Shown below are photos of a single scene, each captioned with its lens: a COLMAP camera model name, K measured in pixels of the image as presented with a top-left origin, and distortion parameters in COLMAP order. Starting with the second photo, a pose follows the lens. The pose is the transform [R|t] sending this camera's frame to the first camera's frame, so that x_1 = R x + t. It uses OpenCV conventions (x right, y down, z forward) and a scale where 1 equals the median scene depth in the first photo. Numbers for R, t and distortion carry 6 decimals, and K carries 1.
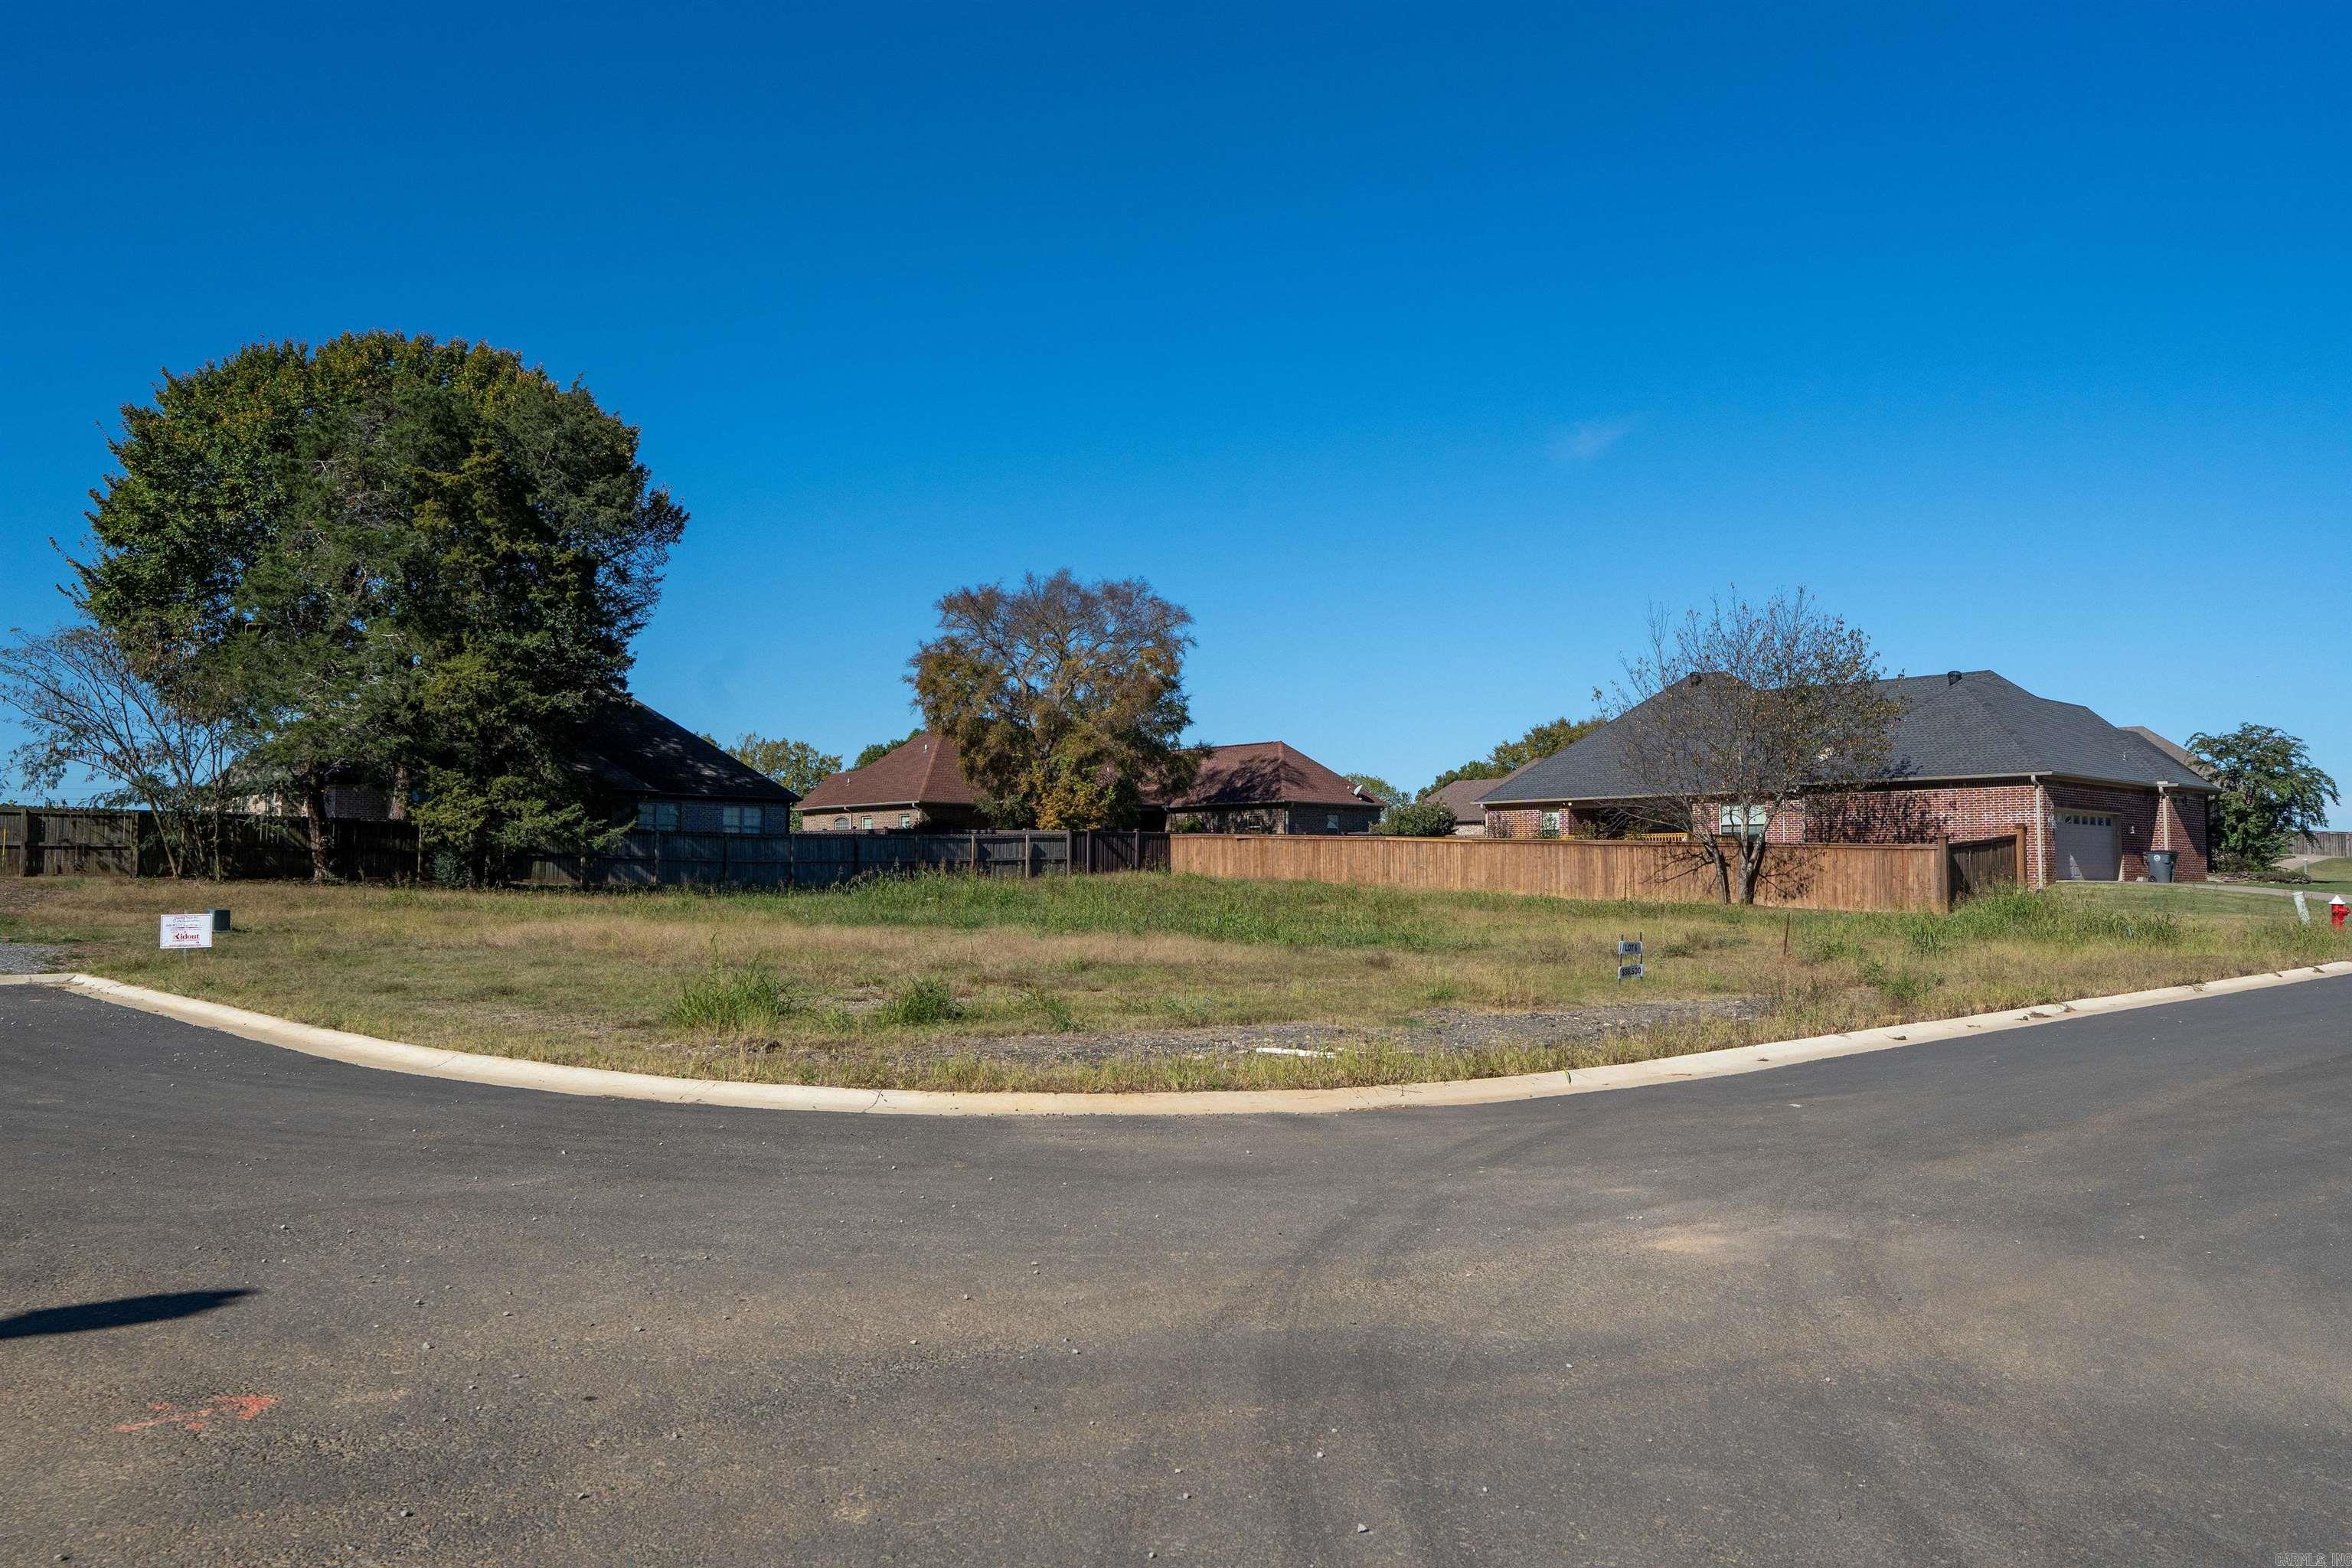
lens RADIAL K [[1732.8, 0, 1175.0], [0, 1732.8, 765.3], [0, 0, 1]] dist [0.023904, -0.006787]
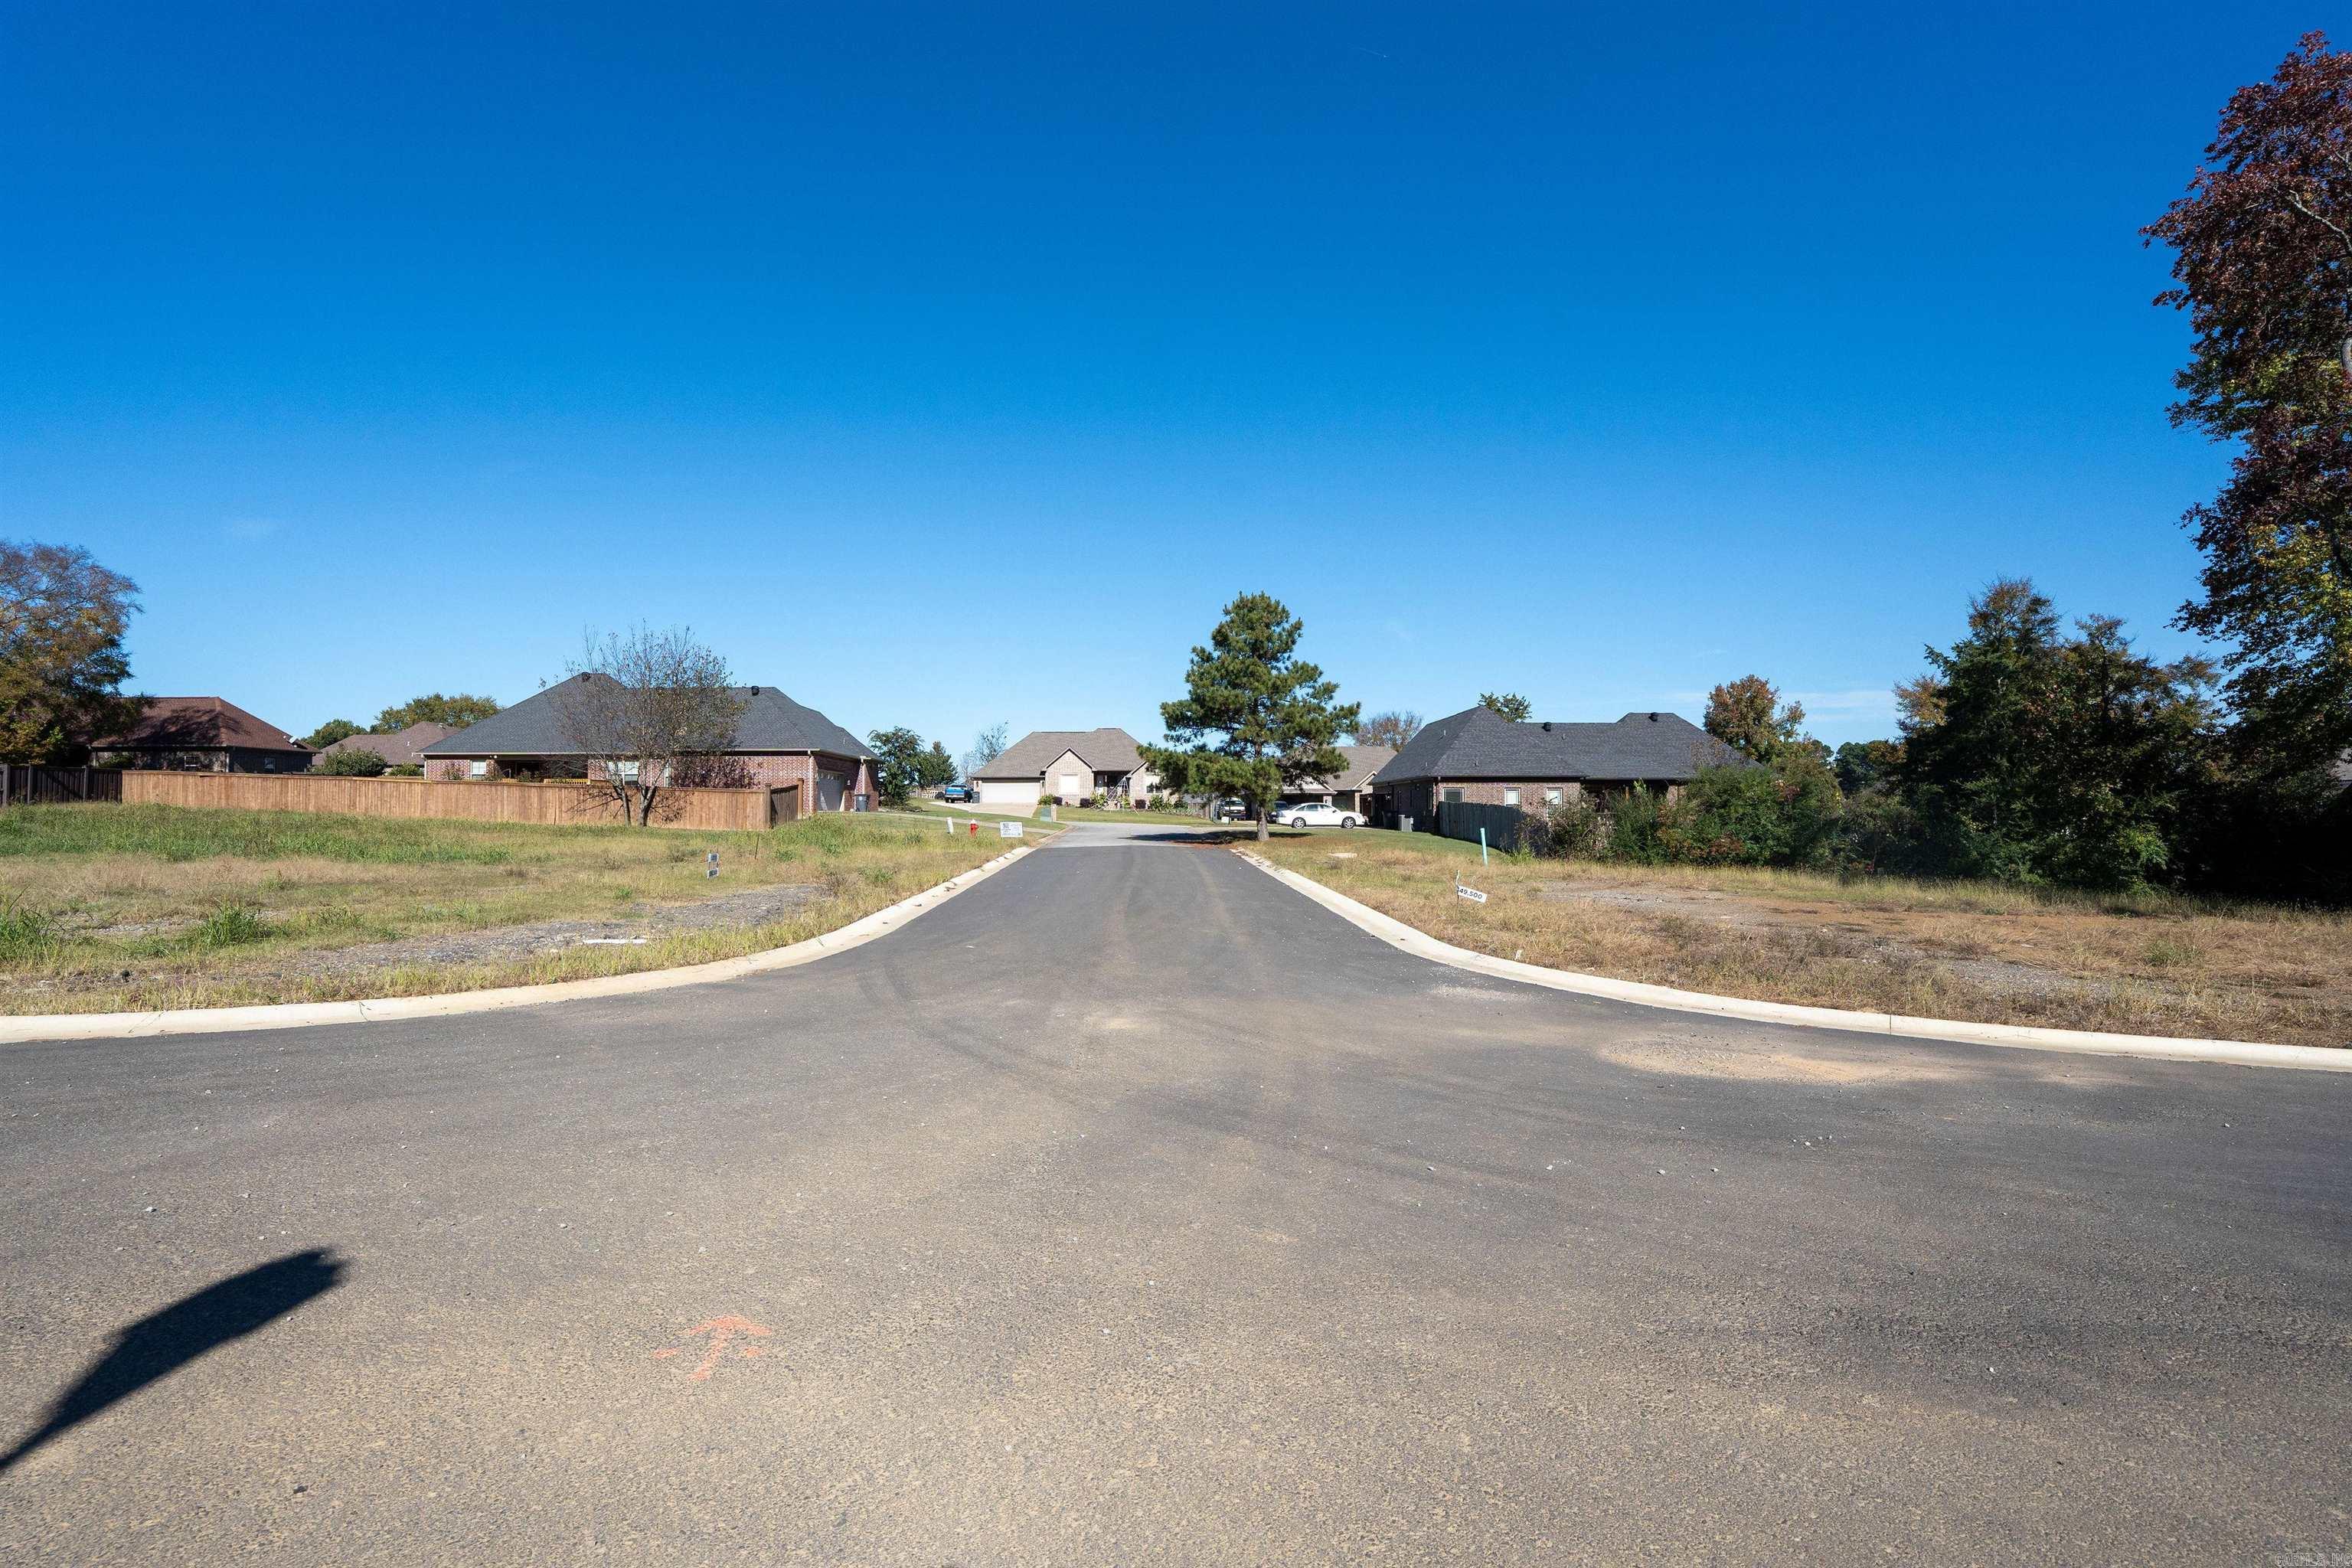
lens RADIAL K [[1083.1, 0, 1120.6], [0, 1083.1, 741.7], [0, 0, 1]] dist [-0.052462, 0.005470]
pose [[0.685658, 0.044884, 0.726539, -0.060590], [-0.047417, 0.998731, -0.016951, 0.000420], [-0.726378, -0.022828, 0.686916, 0.027391]]
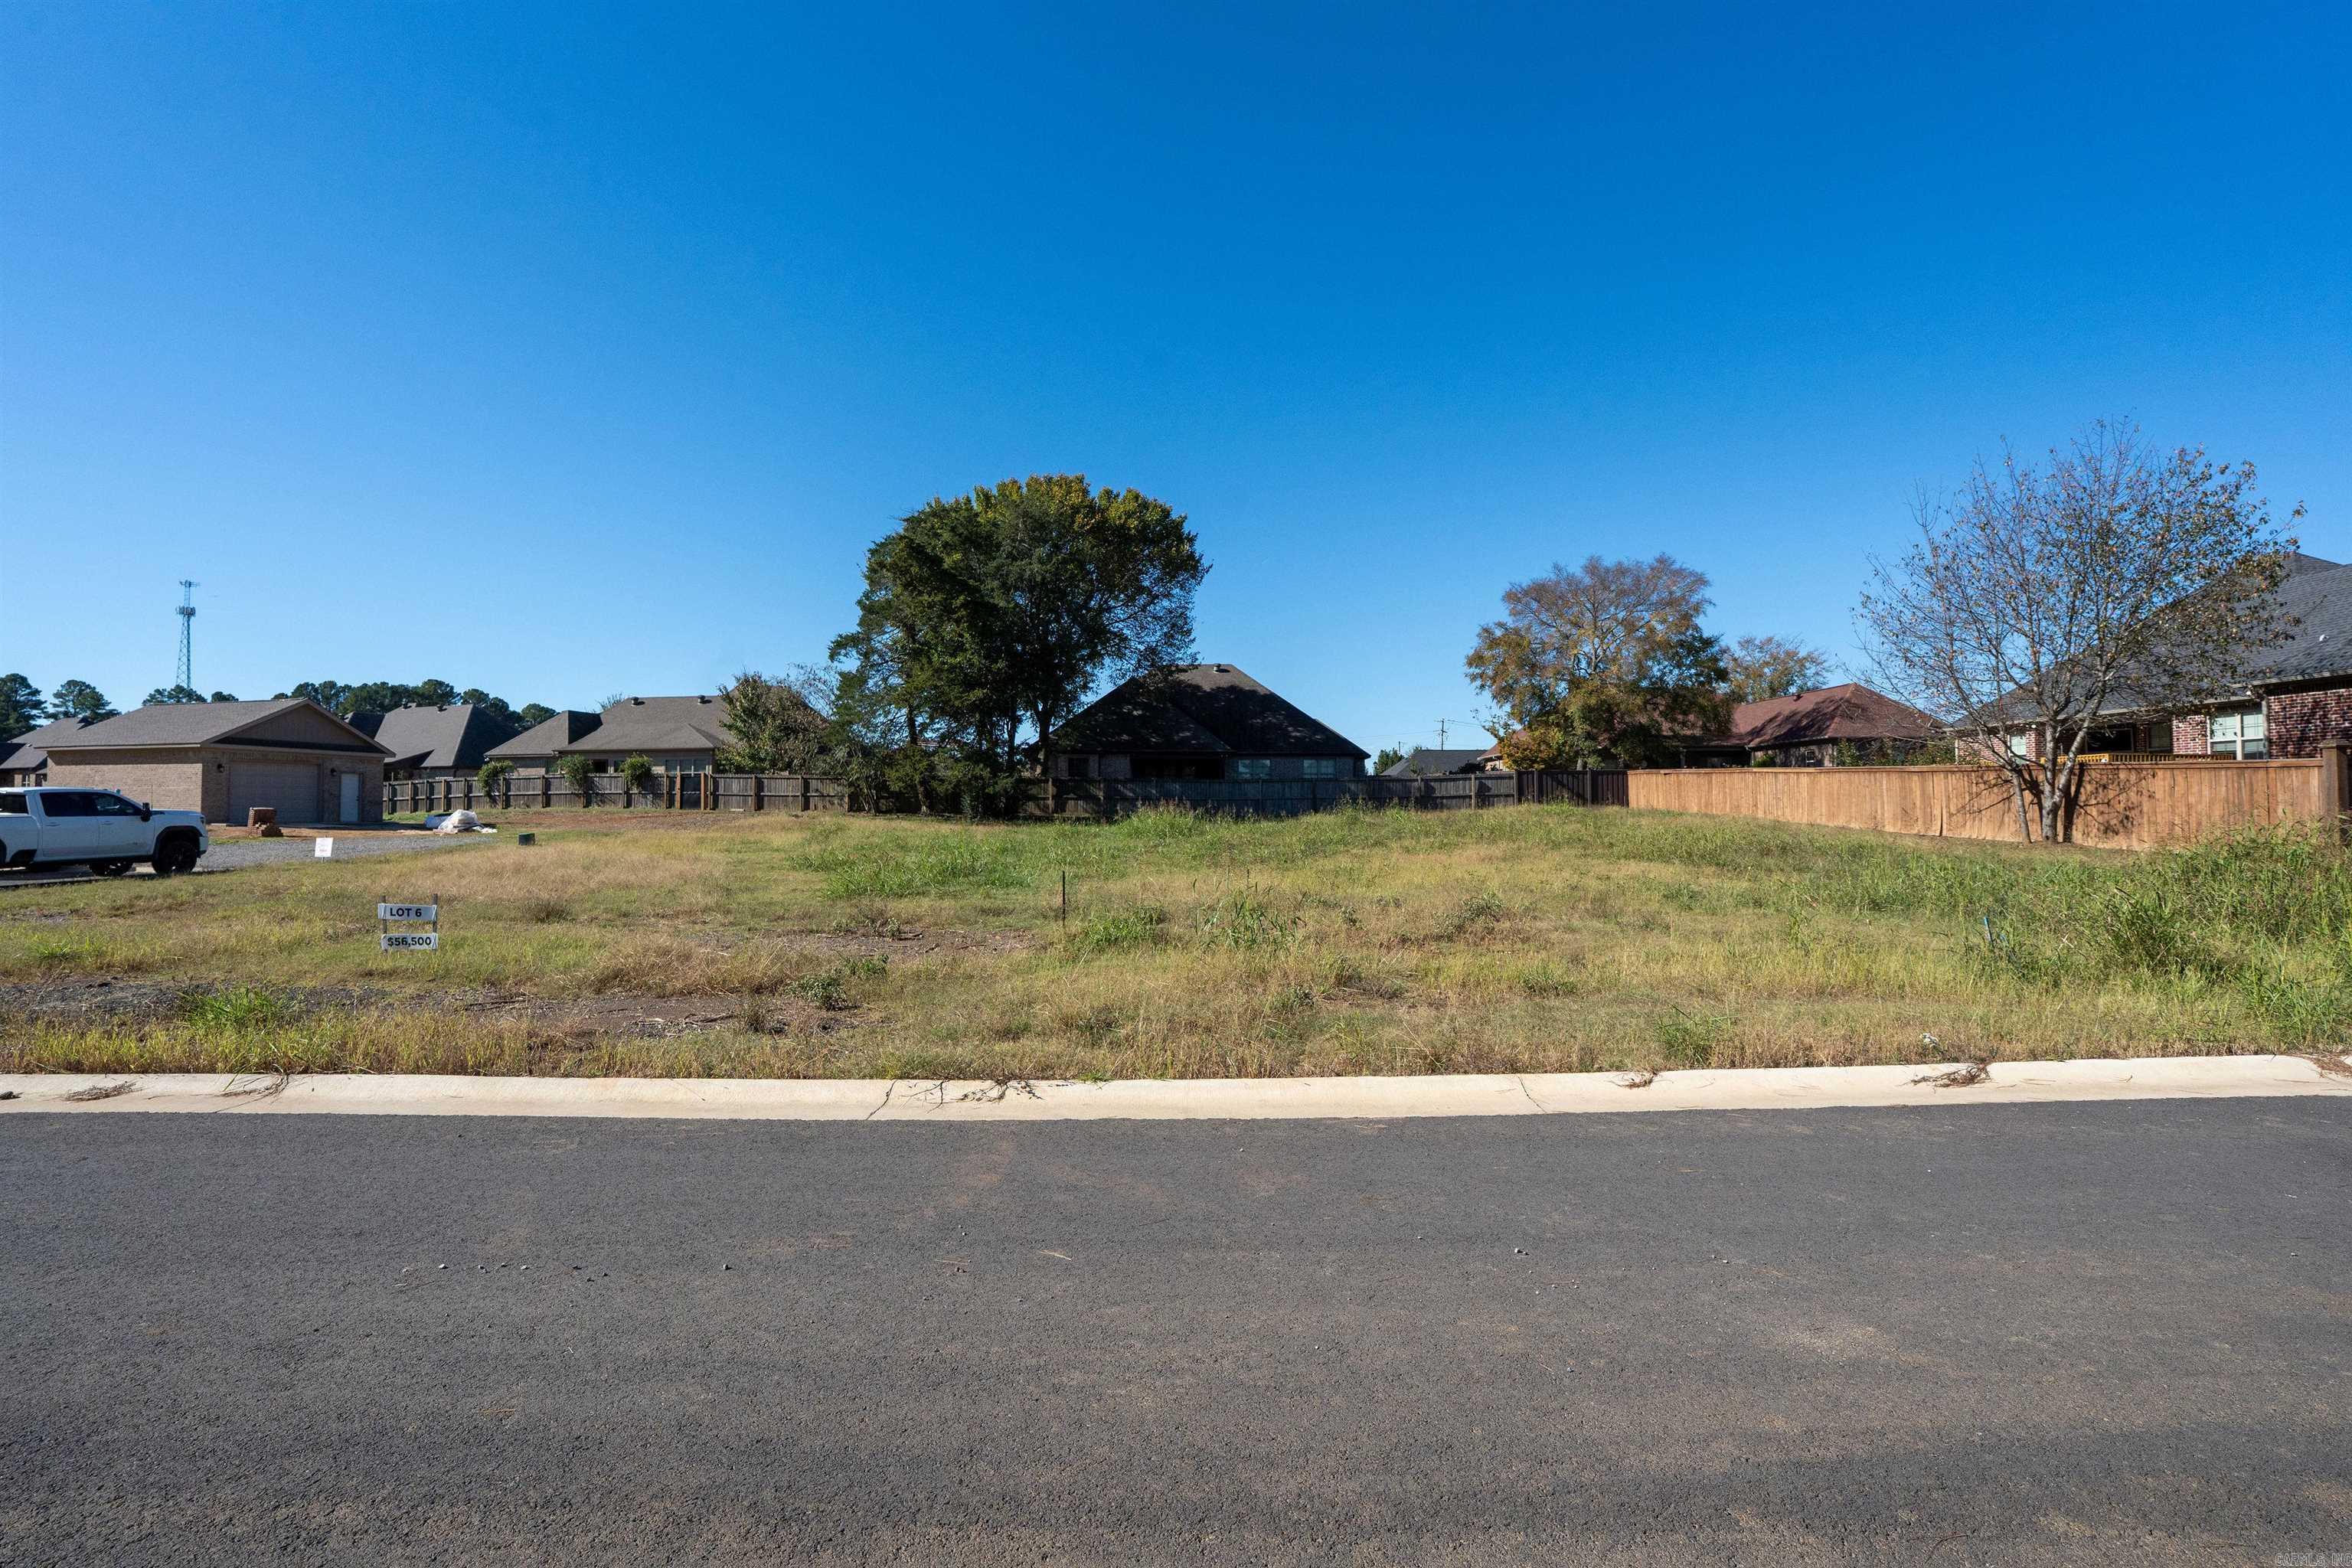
lens RADIAL K [[1083.1, 0, 1167.8], [0, 1083.1, 776.9], [0, 0, 1]] dist [-0.052462, 0.005470]
pose [[0.719642, -0.023174, -0.693959, 0.308998], [0.049257, 0.998629, 0.017731, 0.018317], [0.692596, -0.046943, 0.719796, 0.314084]]
